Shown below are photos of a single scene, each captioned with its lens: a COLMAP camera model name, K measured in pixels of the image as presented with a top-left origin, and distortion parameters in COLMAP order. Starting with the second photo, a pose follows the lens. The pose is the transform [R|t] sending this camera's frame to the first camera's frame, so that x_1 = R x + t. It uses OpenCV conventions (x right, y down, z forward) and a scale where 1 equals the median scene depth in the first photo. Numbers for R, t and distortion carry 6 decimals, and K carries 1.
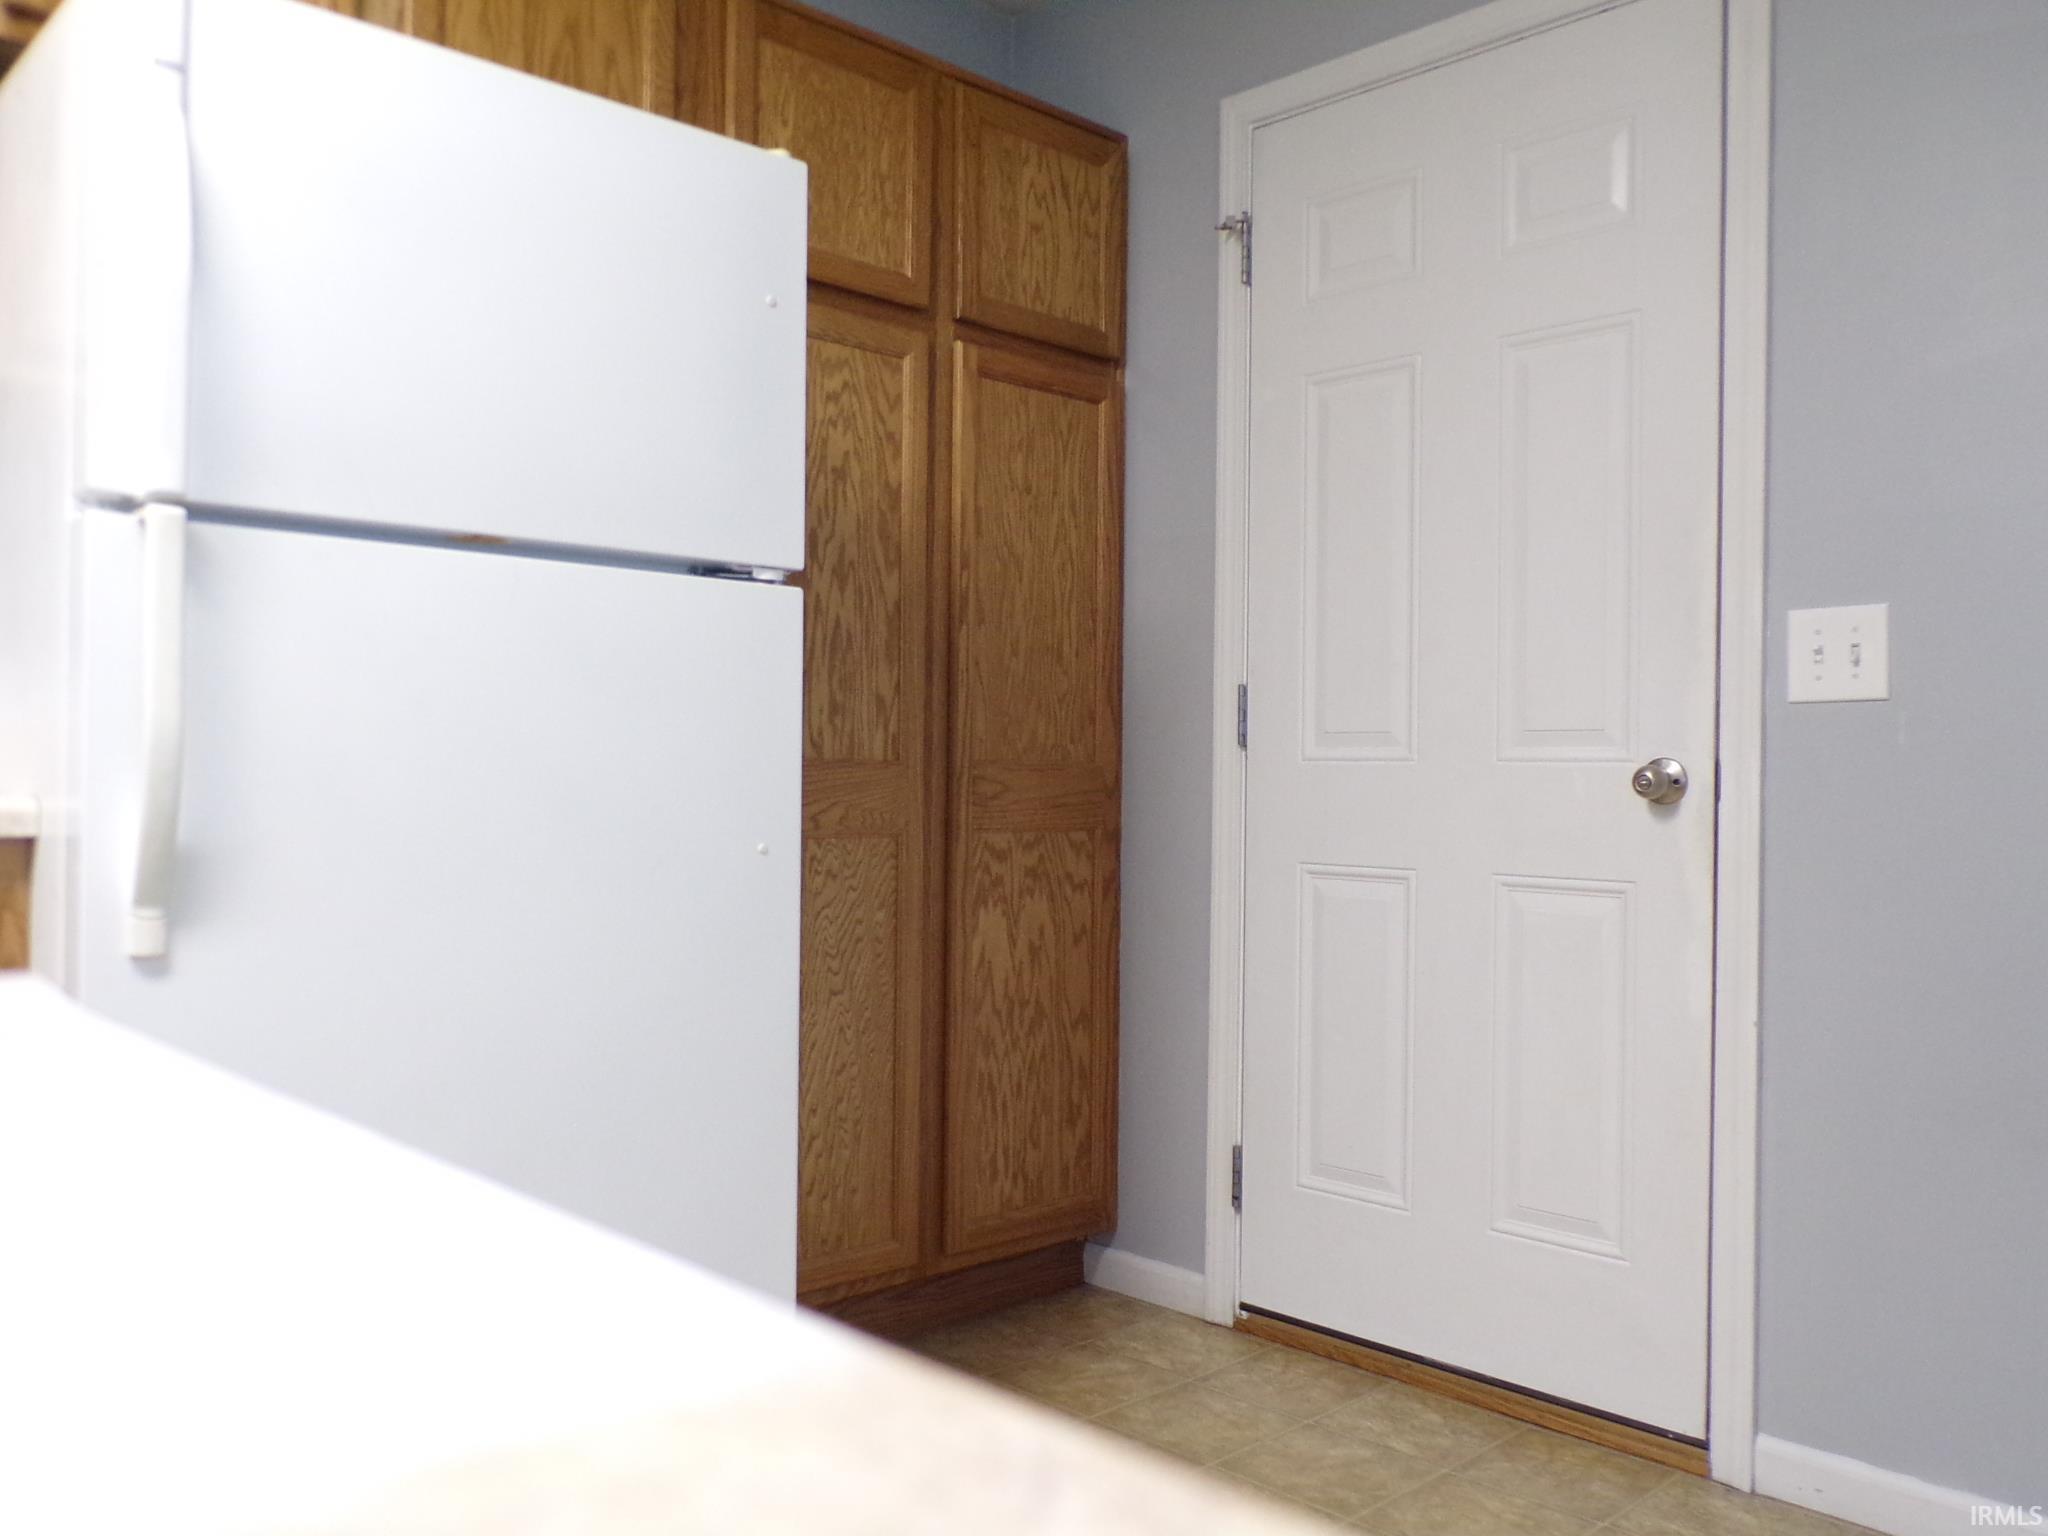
lens RADIAL K [[1671.3, 0, 1024.0], [0, 1671.3, 768.0], [0, 0, 1]] dist [-0.038523, -0.001603]
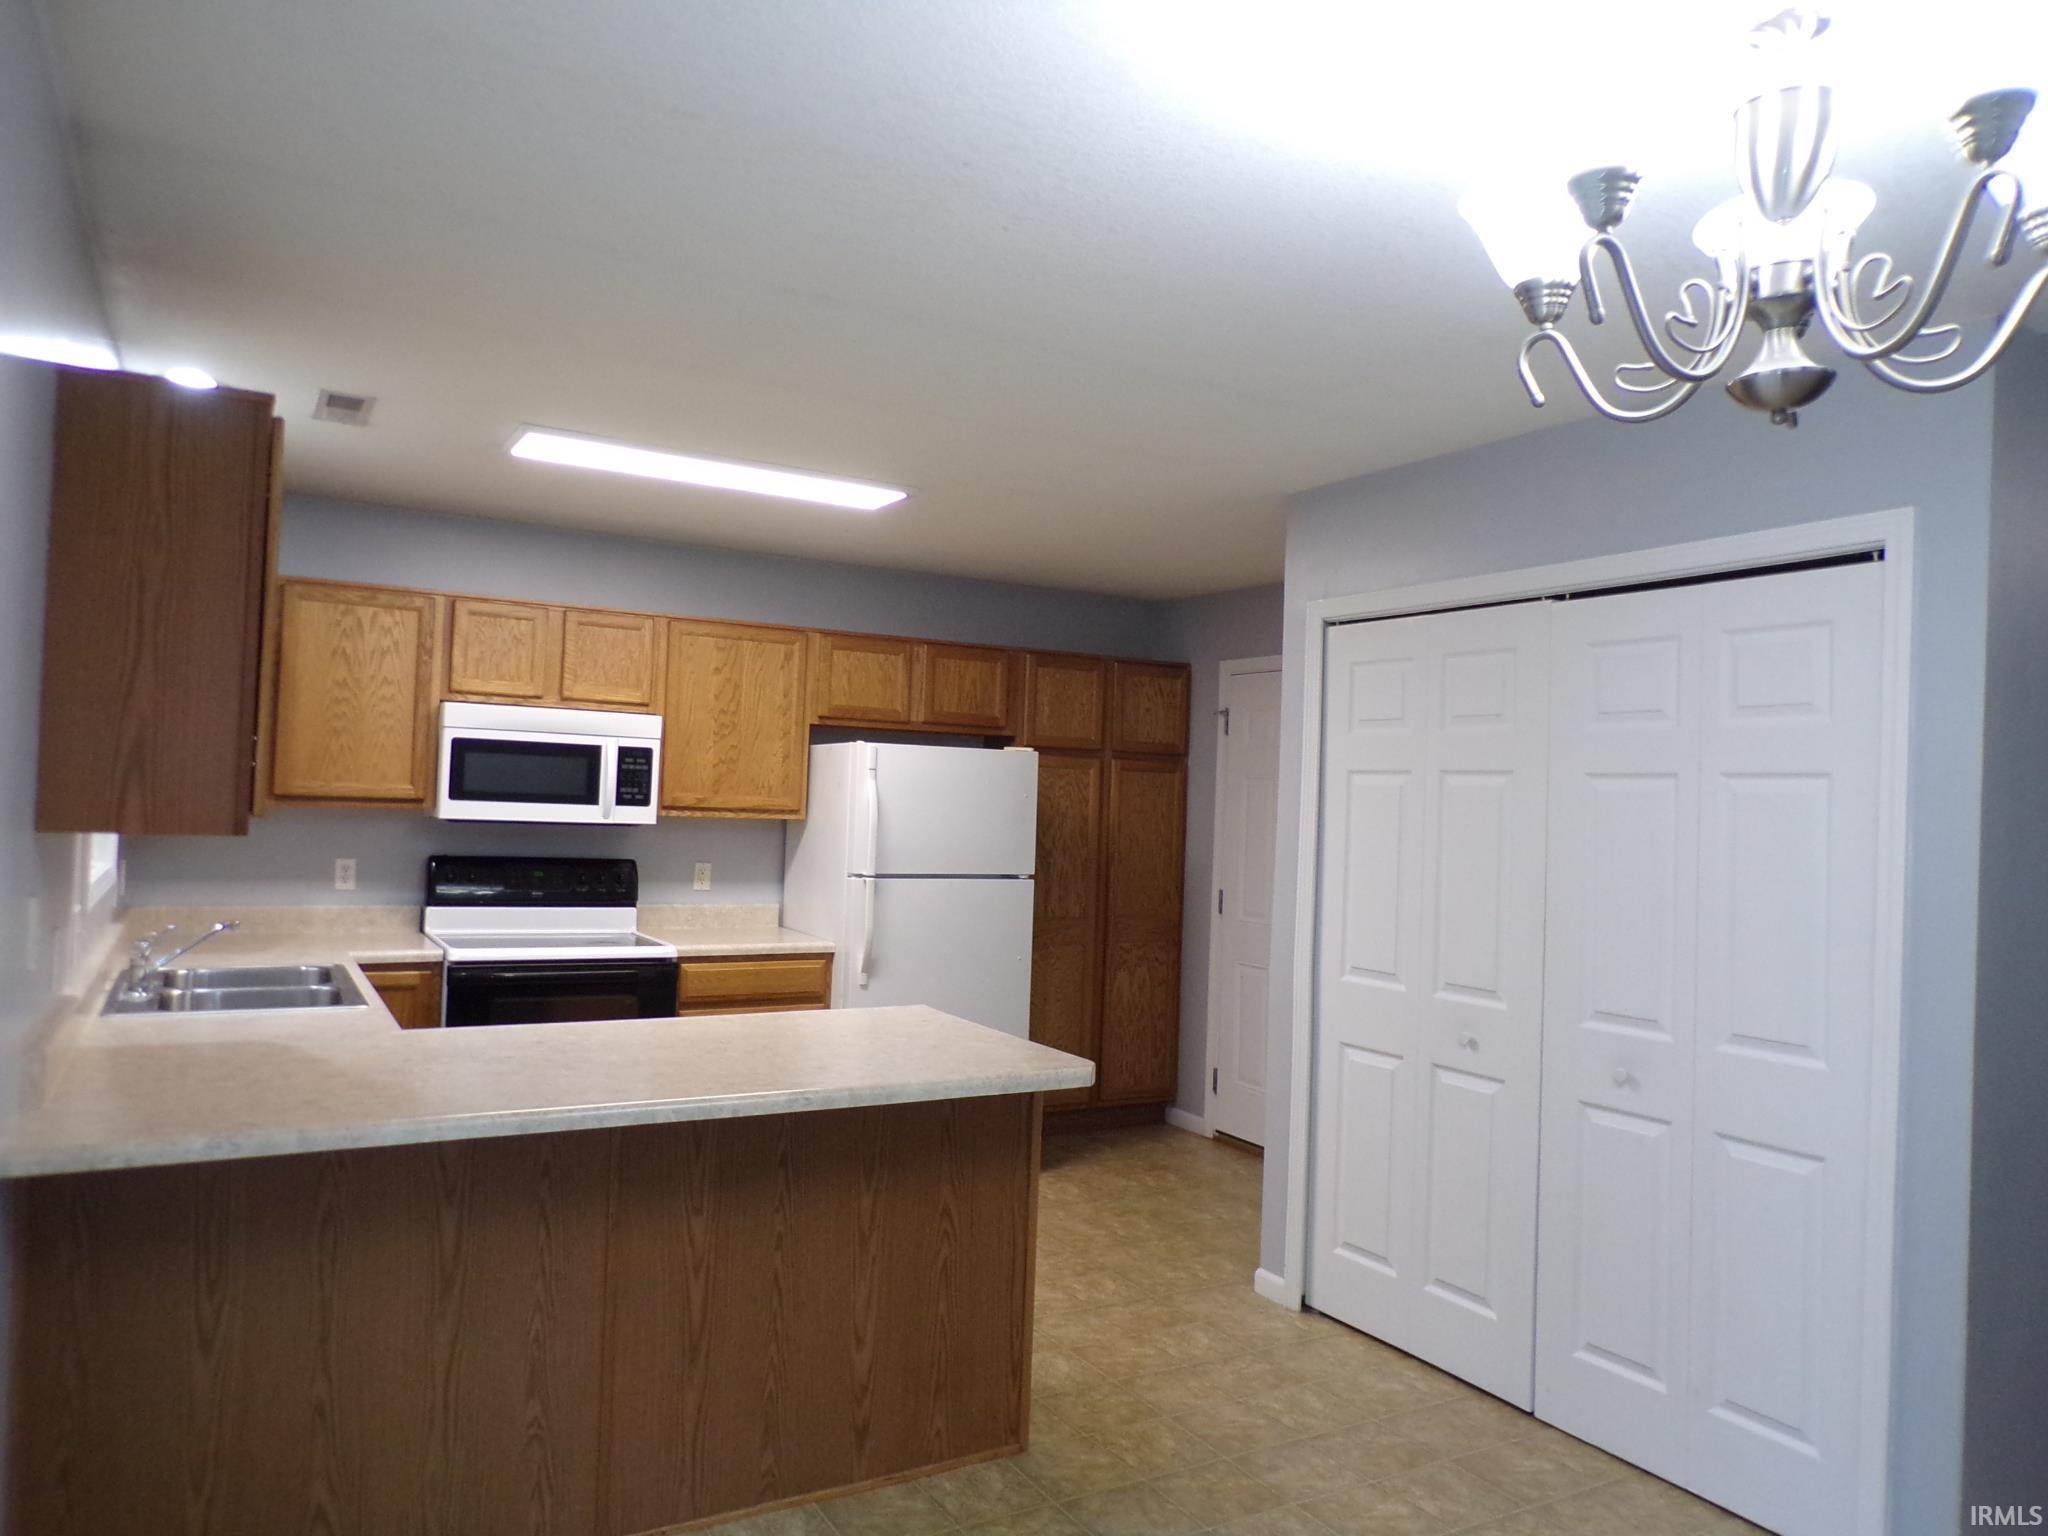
lens RADIAL K [[1393.7, 0, 1024.0], [0, 1393.7, 768.0], [0, 0, 1]] dist [-0.034175, 0.002765]
pose [[0.968972, 0.018930, -0.246446, 0.367418], [-0.024201, 0.999538, -0.018379, -0.193656], [0.245984, 0.023774, 0.968982, -1.185835]]
